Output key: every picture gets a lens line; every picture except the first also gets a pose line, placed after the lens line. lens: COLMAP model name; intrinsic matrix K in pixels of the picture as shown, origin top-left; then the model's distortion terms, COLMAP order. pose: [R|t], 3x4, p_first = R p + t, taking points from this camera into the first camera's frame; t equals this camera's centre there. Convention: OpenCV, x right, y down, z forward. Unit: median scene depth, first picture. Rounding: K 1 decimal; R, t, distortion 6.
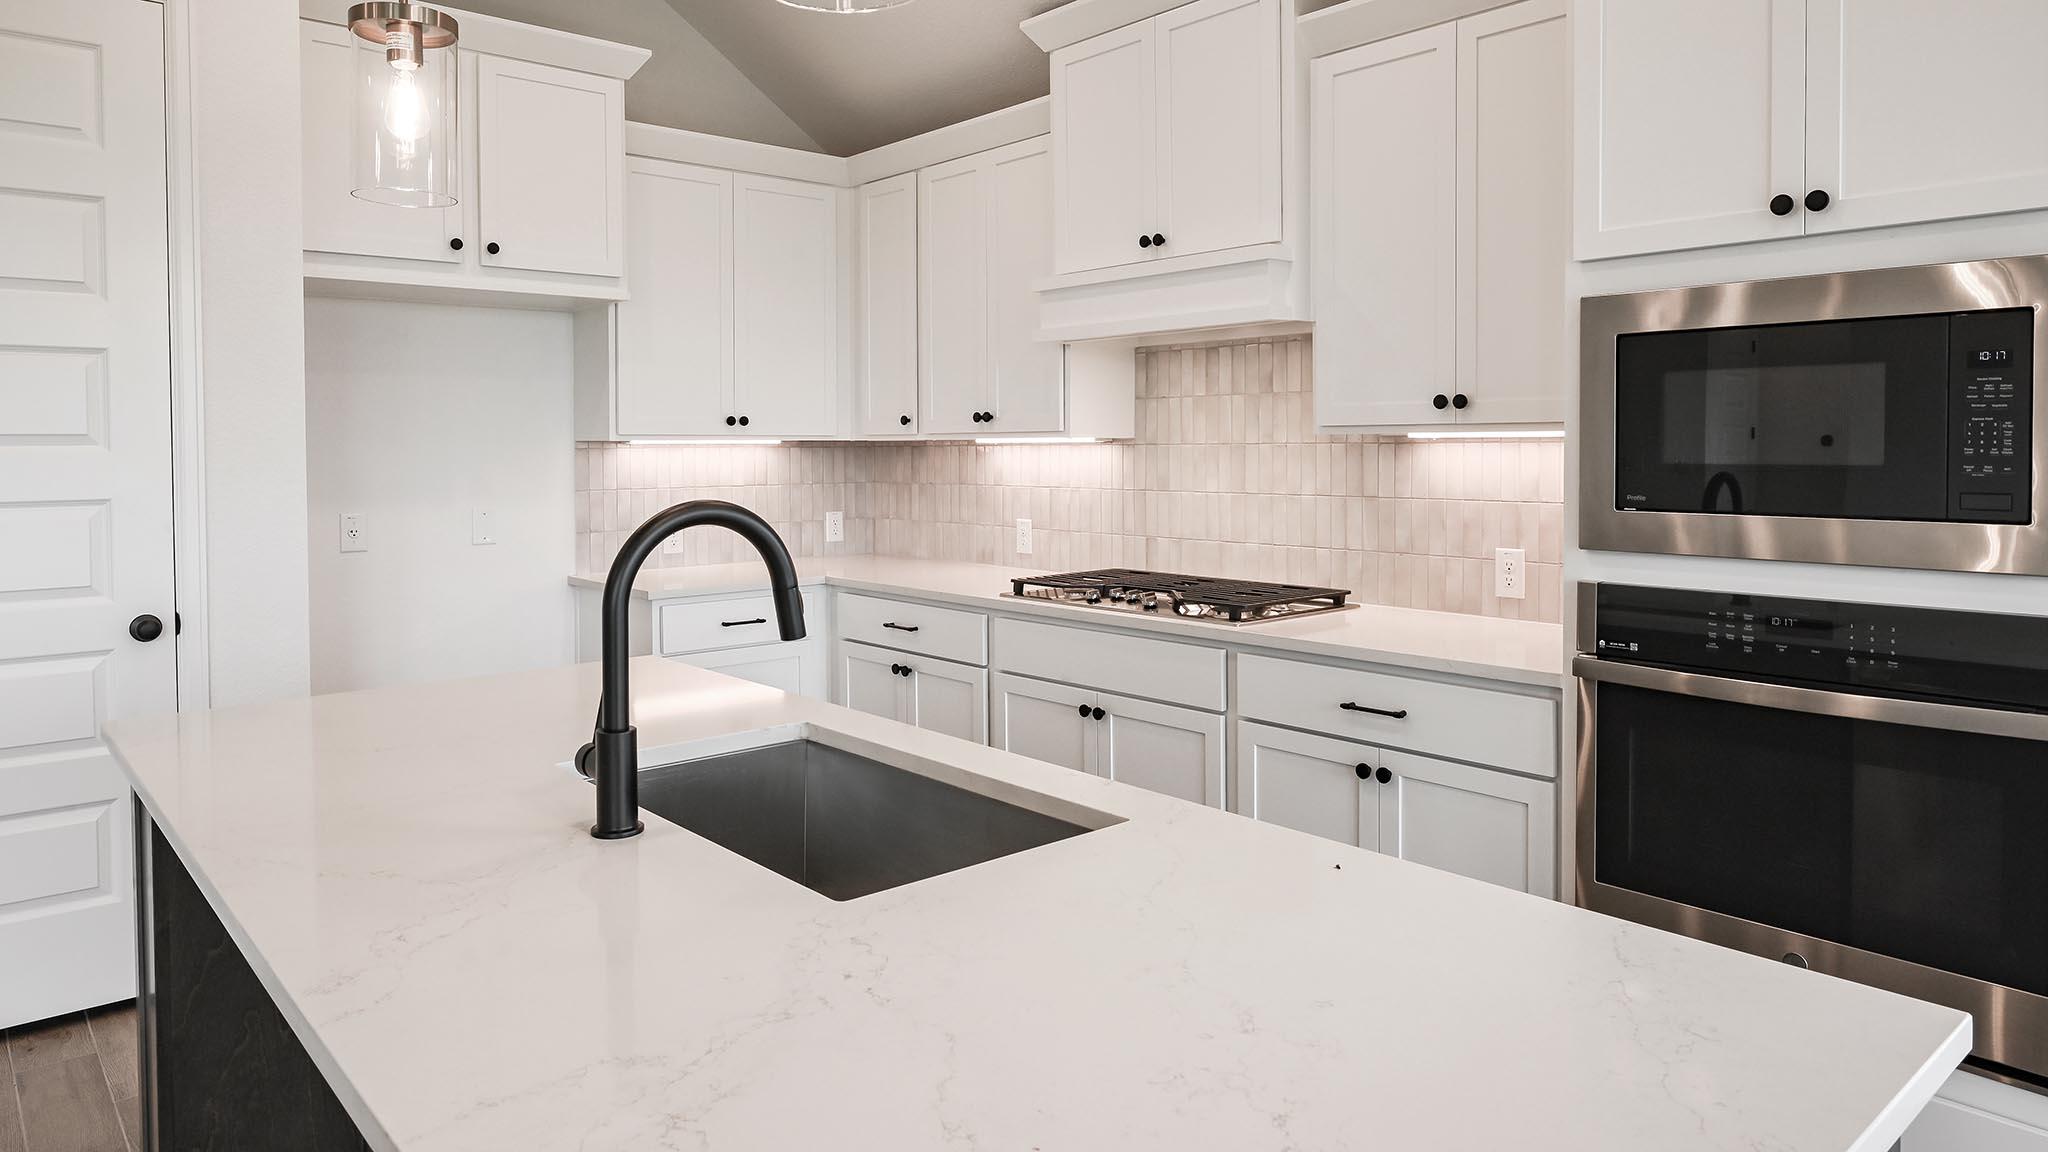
lens RADIAL K [[1280.7, 0, 1024.7], [0, 1280.7, 456.2], [0, 0, 1]] dist [0.004825, 0.002244]
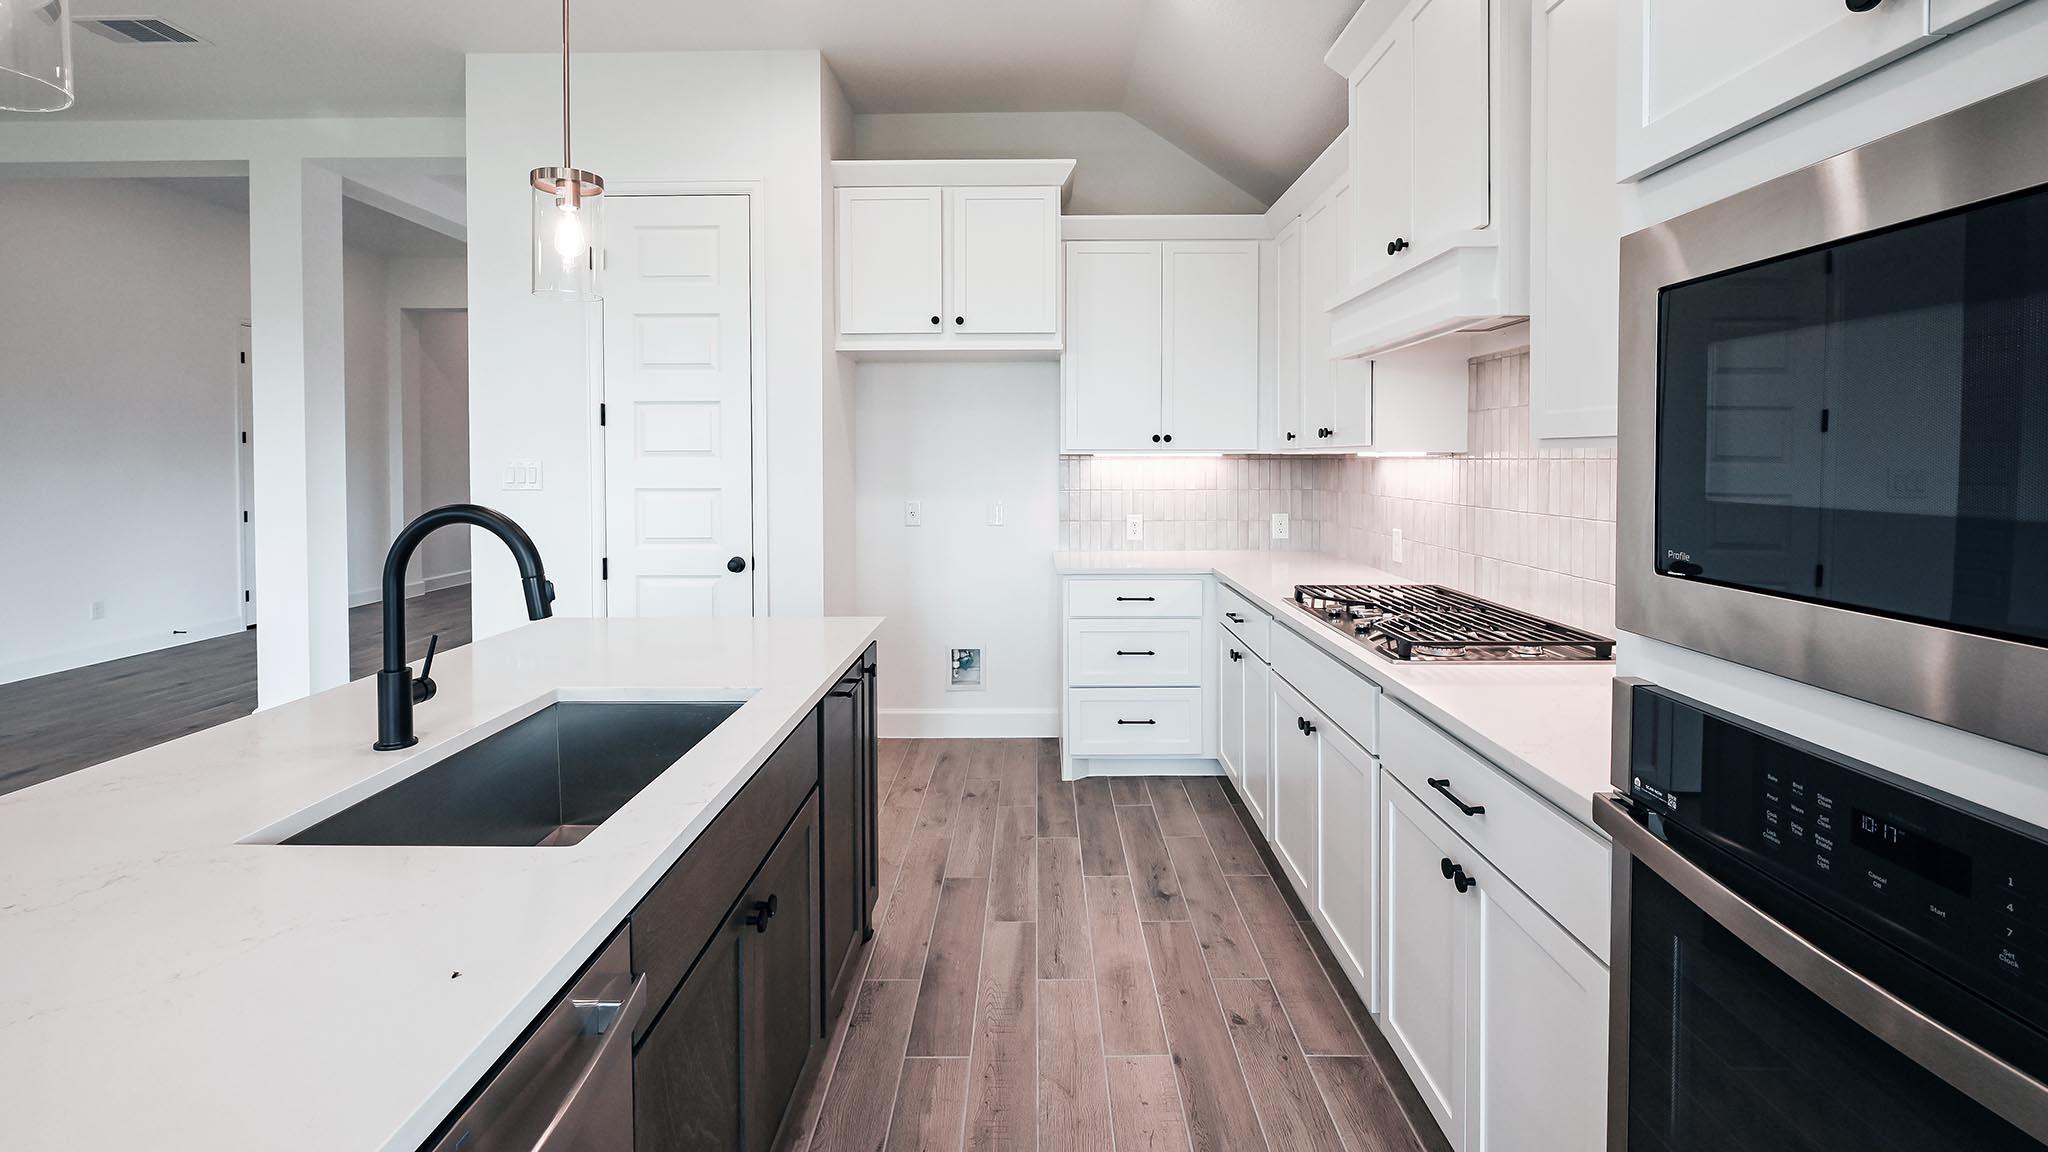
lens RADIAL K [[909.0, 0, 1026.6], [0, 909.0, 468.6], [0, 0, 1]] dist [0.000654, -0.000458]
pose [[0.743103, 0.012177, -0.669067, 0.332432], [-0.007732, 0.999924, 0.009610, -0.006434], [0.669133, -0.001968, 0.743140, 0.297483]]
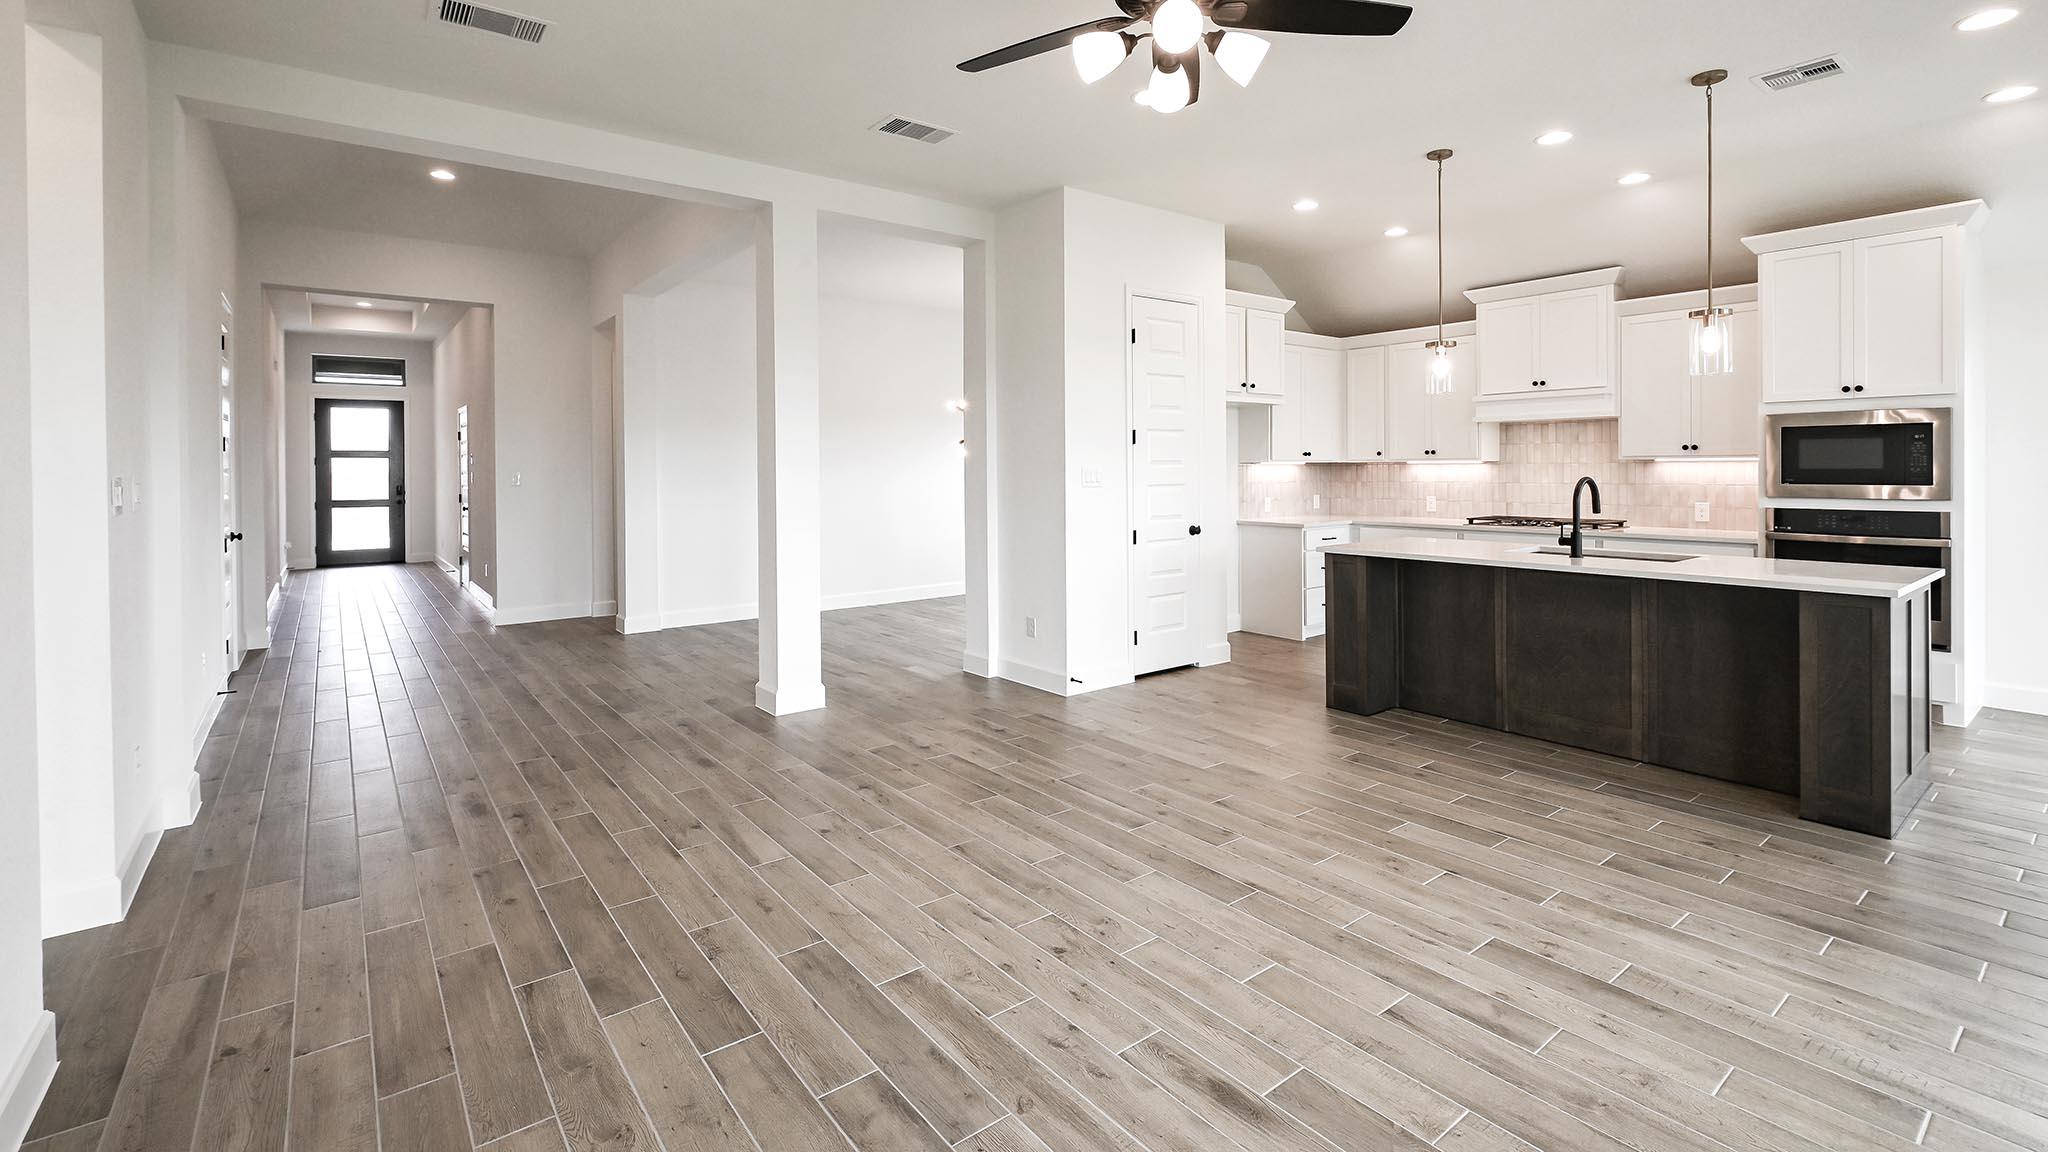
lens RADIAL K [[909.0, 0, 1026.6], [0, 909.0, 468.6], [0, 0, 1]] dist [0.000654, -0.000458]
pose [[0.998761, -0.003052, -0.049680, -0.784946], [0.002824, 0.999985, -0.004670, 0.006154], [0.049693, 0.004524, 0.998754, -0.804193]]
